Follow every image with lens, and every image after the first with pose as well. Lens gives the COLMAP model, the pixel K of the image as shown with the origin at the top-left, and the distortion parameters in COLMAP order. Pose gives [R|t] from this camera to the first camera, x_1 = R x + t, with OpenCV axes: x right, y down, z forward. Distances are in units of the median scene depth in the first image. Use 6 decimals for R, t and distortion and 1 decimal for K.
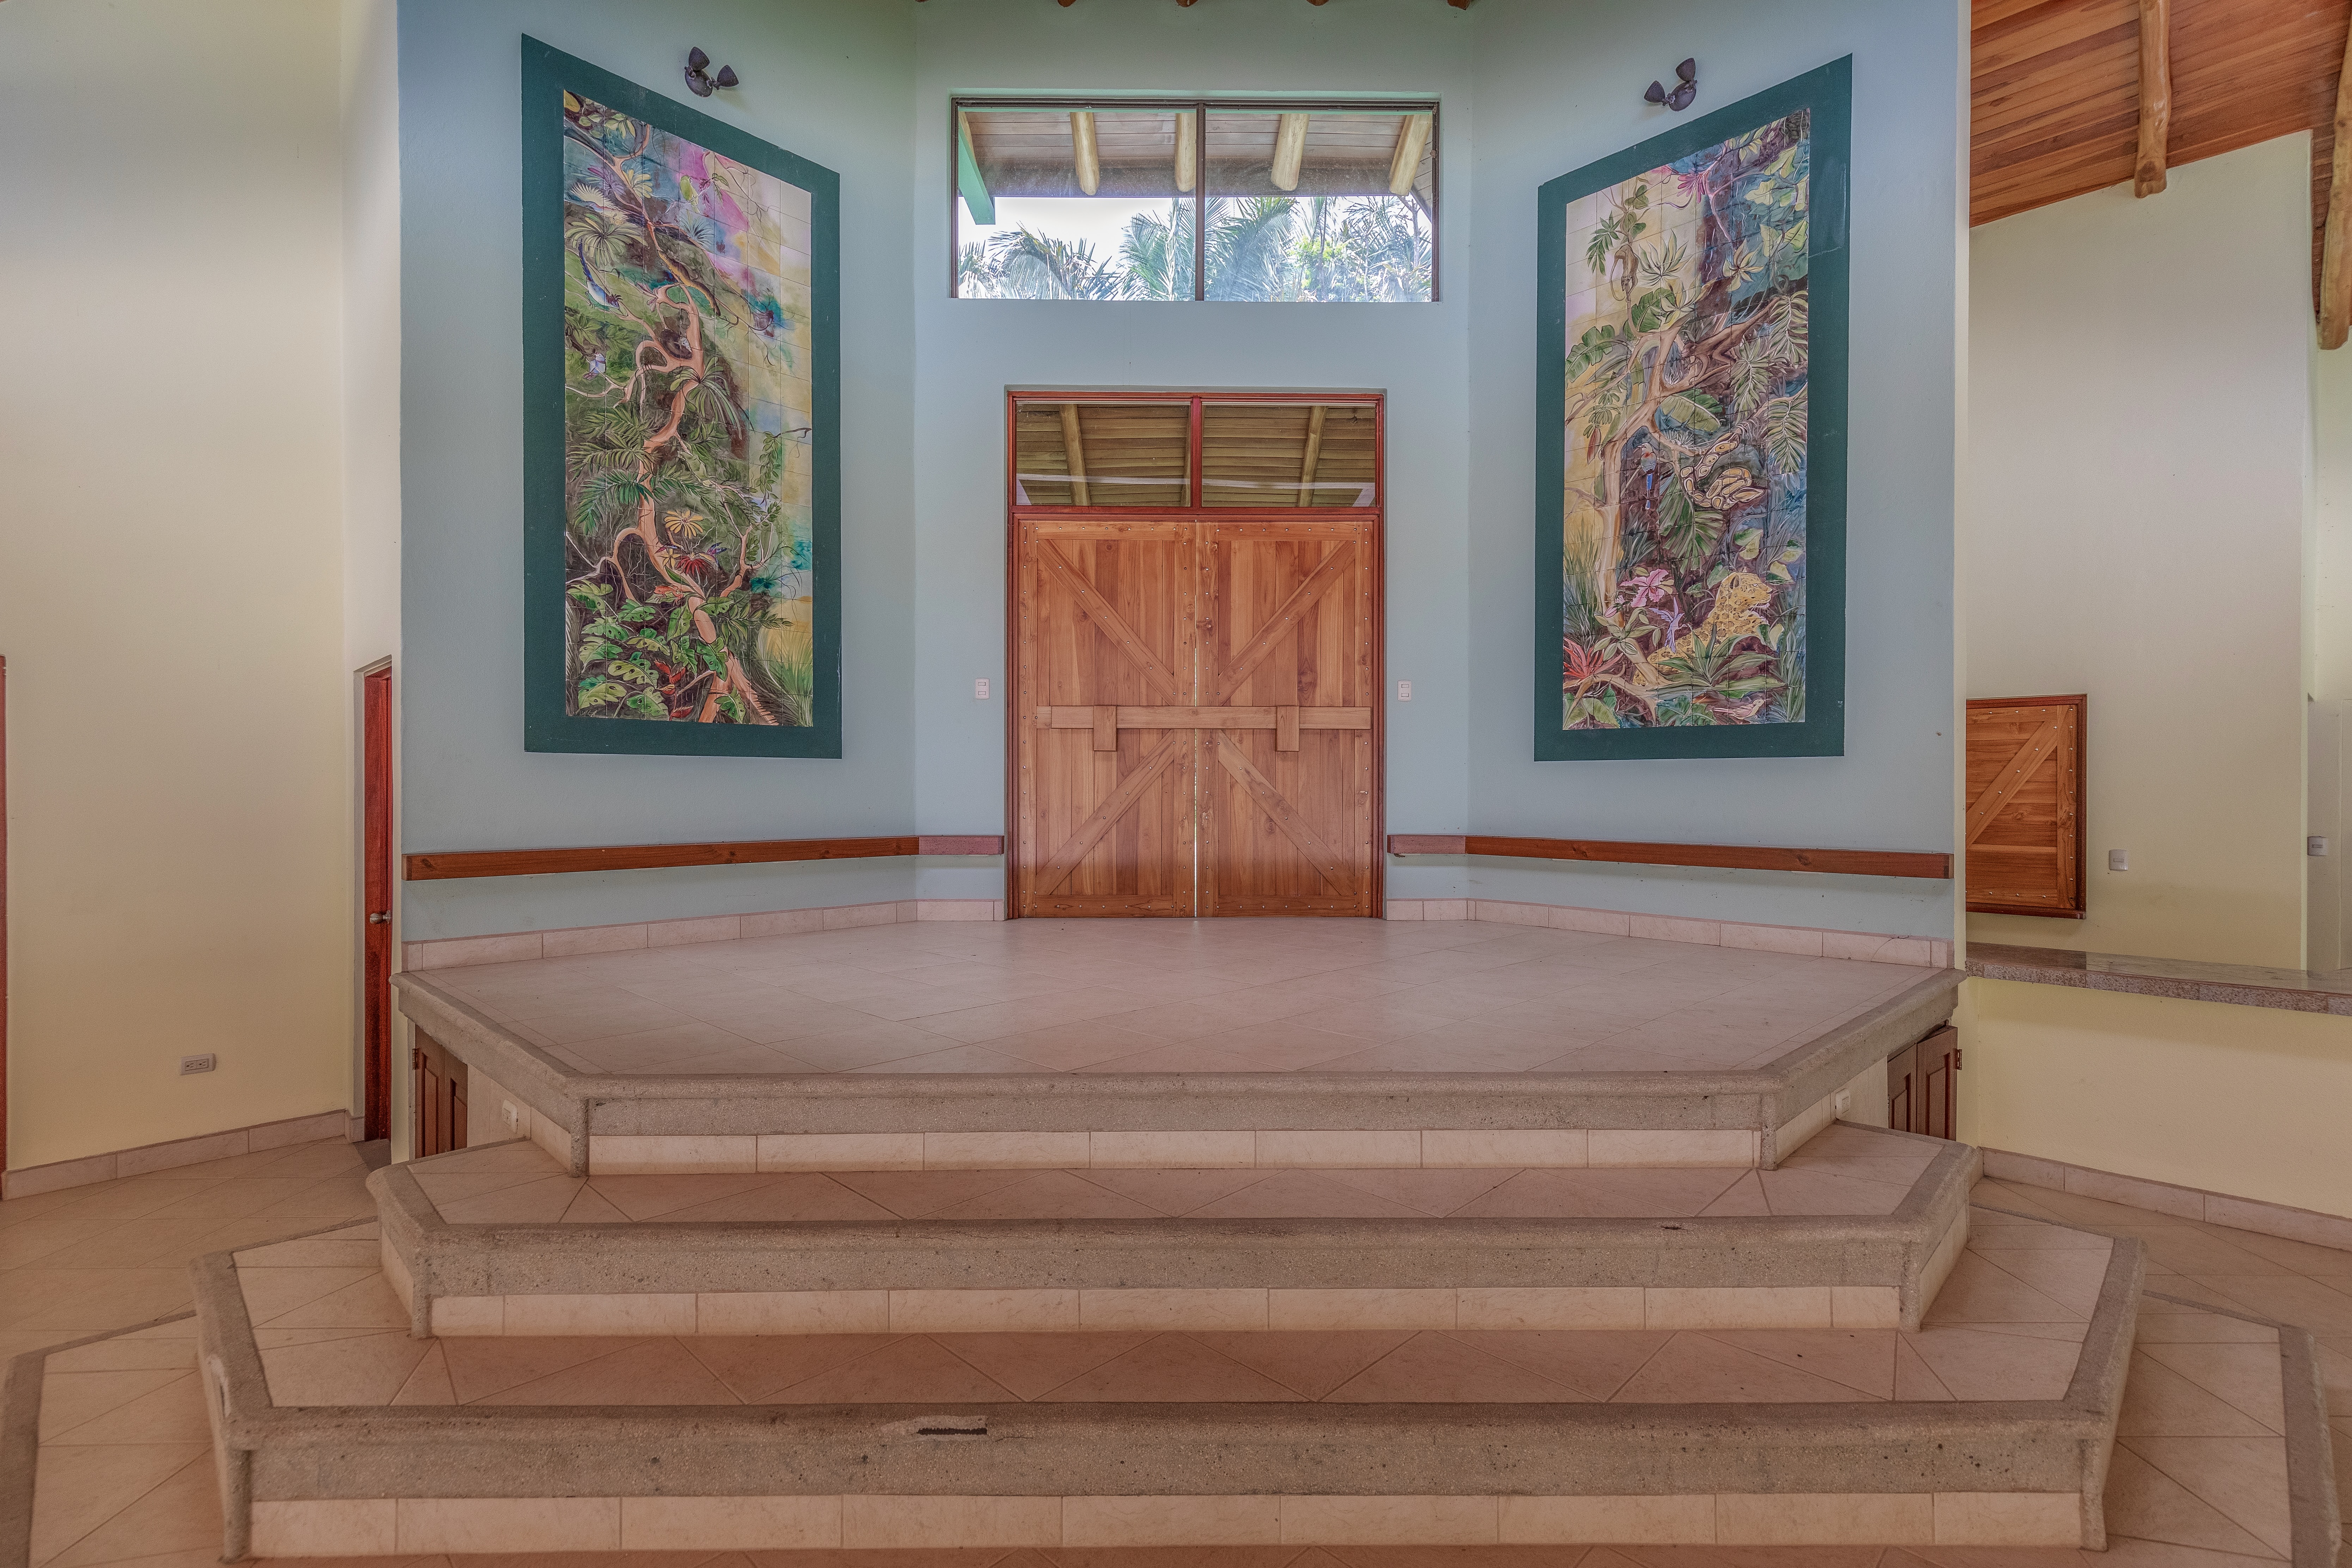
lens RADIAL K [[1055.6, 0, 1190.1], [0, 1055.6, 789.3], [0, 0, 1]] dist [0.005028, -0.000357]
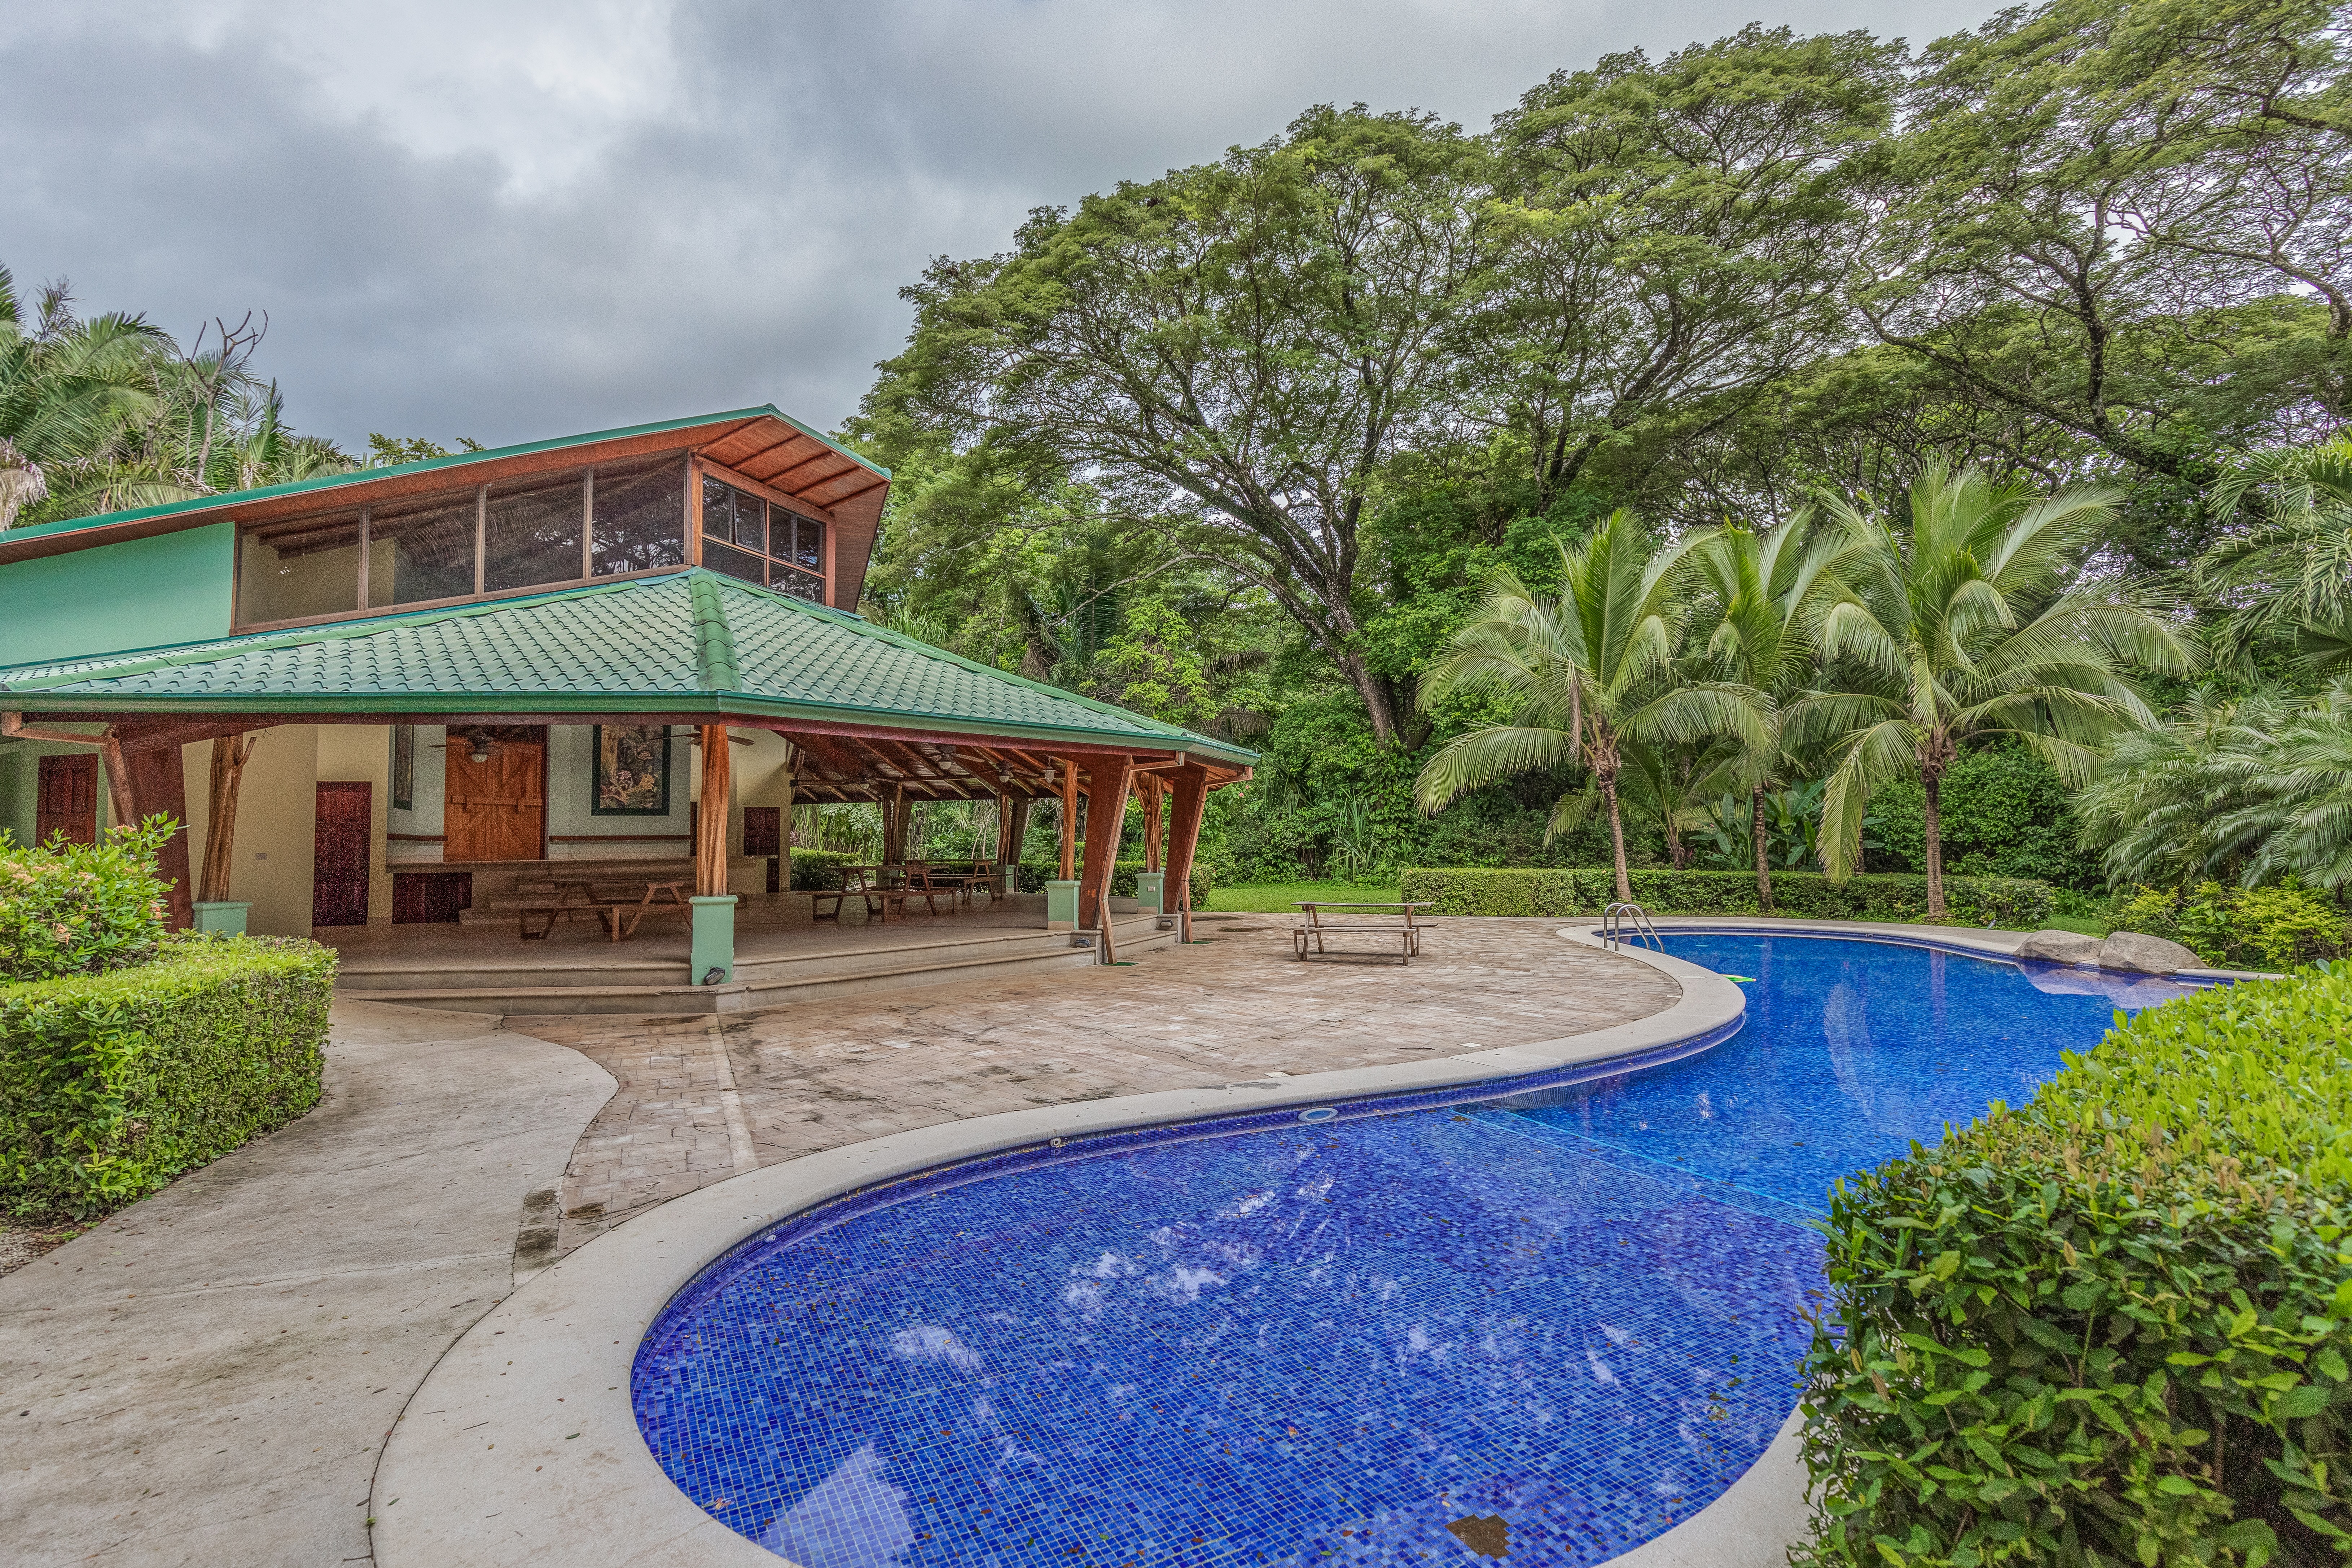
lens RADIAL K [[1080.5, 0, 1176.0], [0, 1080.5, 784.0], [0, 0, 1]] dist [0.008290, -0.000158]
pose [[0.347054, 0.045985, 0.936717, -2.771842], [0.014270, 0.998423, -0.054302, 0.108692], [-0.937737, 0.032212, 0.345851, -2.485972]]
